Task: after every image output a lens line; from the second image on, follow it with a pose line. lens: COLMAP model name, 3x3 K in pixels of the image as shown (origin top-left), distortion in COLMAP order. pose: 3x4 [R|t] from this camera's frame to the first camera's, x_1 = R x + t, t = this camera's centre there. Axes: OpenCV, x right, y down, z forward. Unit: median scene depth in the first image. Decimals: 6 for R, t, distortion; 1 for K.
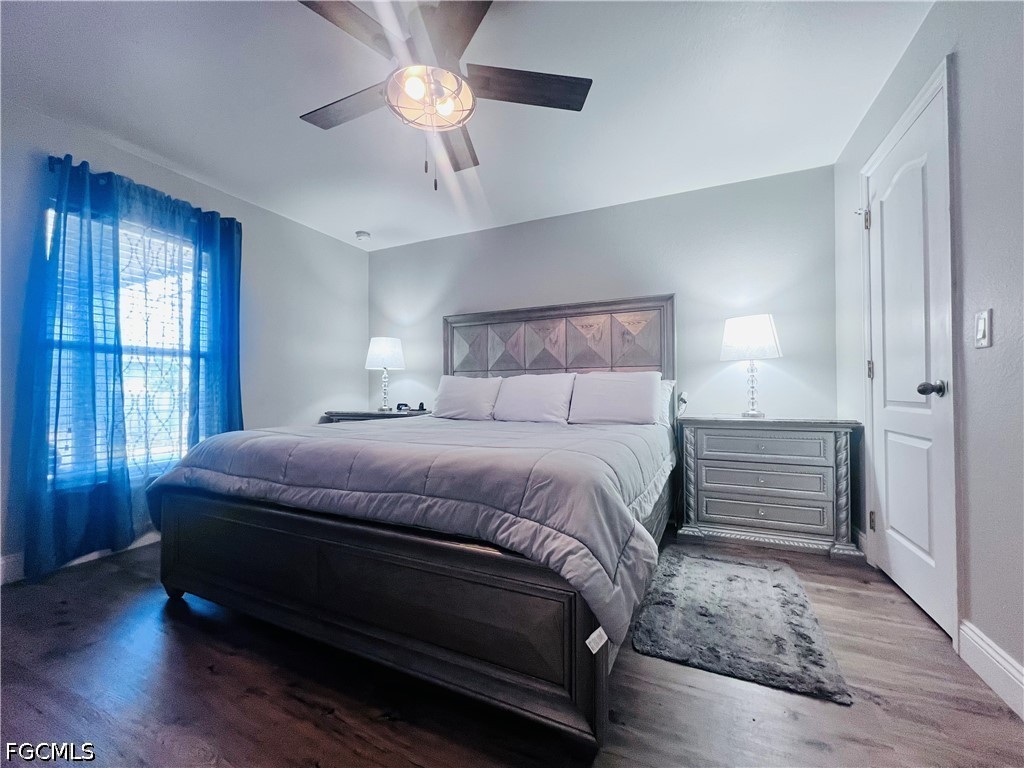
lens RADIAL K [[408.9, 0, 512.2], [0, 408.9, 383.6], [0, 0, 1]] dist [-0.002272, 0.000512]
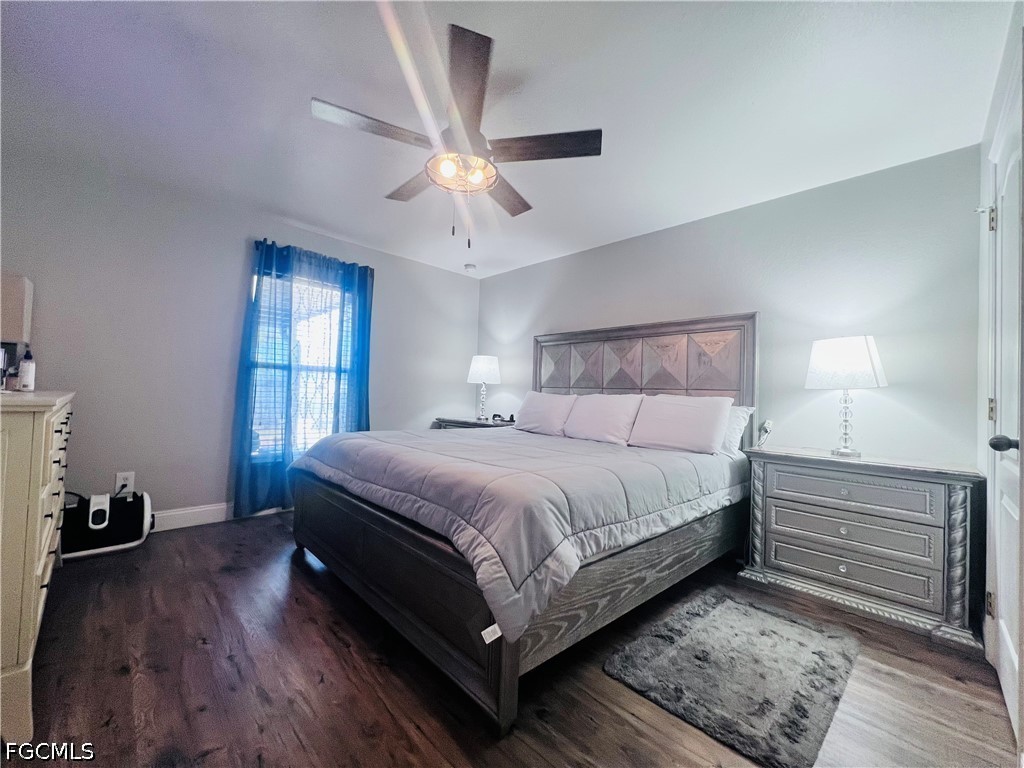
lens RADIAL K [[408.9, 0, 512.2], [0, 408.9, 383.8], [0, 0, 1]] dist [-0.002272, 0.000512]
pose [[0.933557, 0.027324, -0.357385, 0.255556], [-0.032460, 0.999438, -0.008381, -0.040922], [0.356955, 0.019425, 0.933920, -0.049034]]
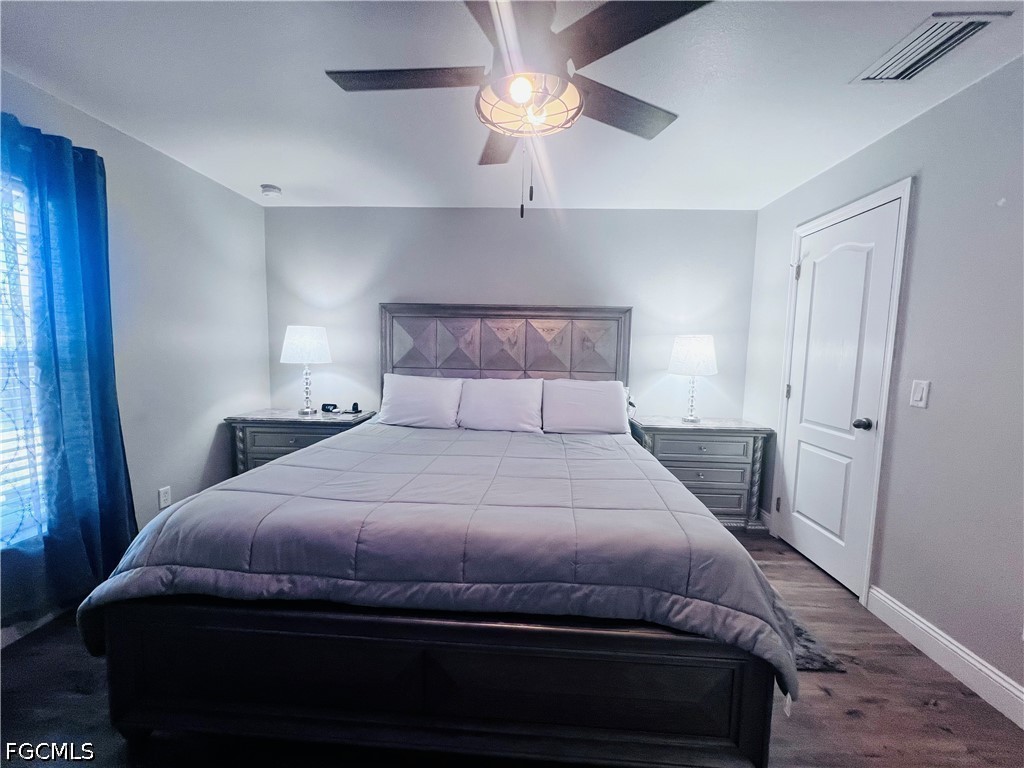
lens RADIAL K [[408.9, 0, 511.5], [0, 408.9, 383.7], [0, 0, 1]] dist [-0.002272, 0.000512]
pose [[0.927145, -0.008823, 0.374600, -0.356940], [-0.032035, 0.994196, 0.102703, -0.140207], [-0.373332, -0.107221, 0.921481, 0.120072]]
